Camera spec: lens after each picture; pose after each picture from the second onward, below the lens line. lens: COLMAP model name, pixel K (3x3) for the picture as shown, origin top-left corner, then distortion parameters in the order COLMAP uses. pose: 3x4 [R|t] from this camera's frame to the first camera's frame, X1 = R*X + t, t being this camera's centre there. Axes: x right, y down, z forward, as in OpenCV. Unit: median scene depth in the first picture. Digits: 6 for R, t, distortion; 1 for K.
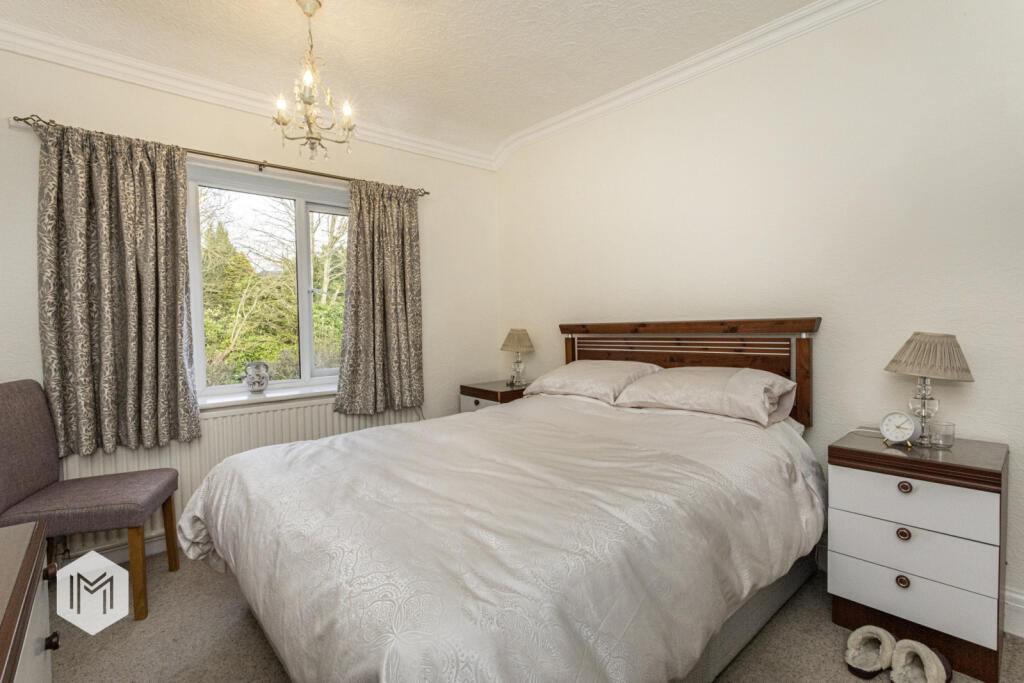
lens RADIAL K [[480.5, 0, 514.3], [0, 480.5, 341.4], [0, 0, 1]] dist [-0.005242, 0.000333]
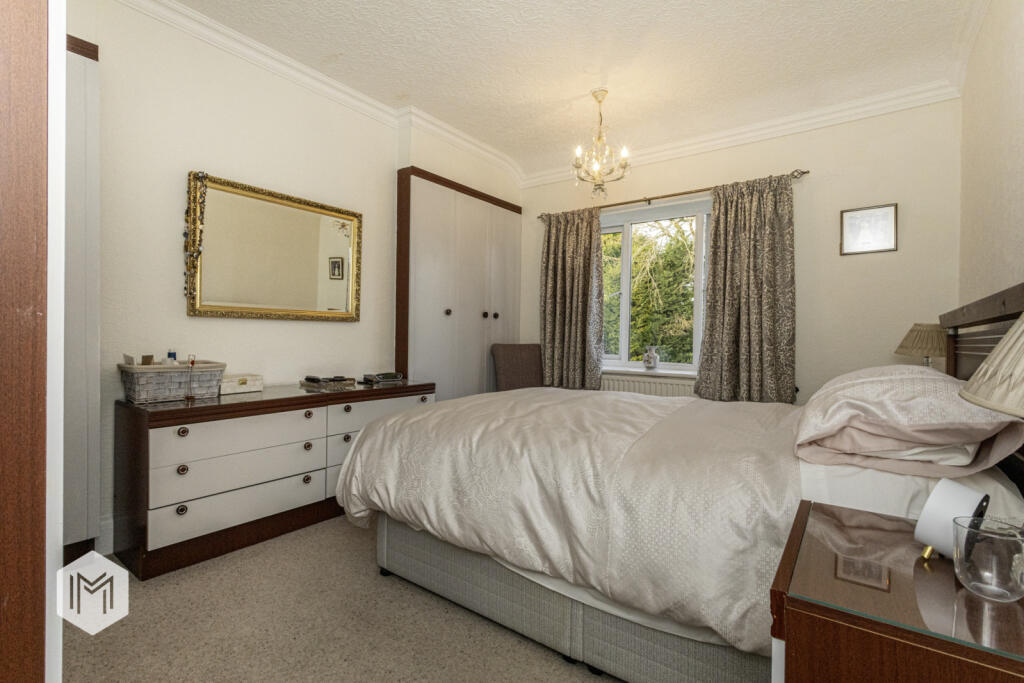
lens RADIAL K [[480.5, 0, 513.9], [0, 480.5, 339.7], [0, 0, 1]] dist [-0.005242, 0.000333]
pose [[0.202133, 0.030376, -0.978887, 0.720725], [-0.058244, 0.998123, 0.018946, 0.023585], [0.977625, 0.053184, 0.203523, 0.358953]]
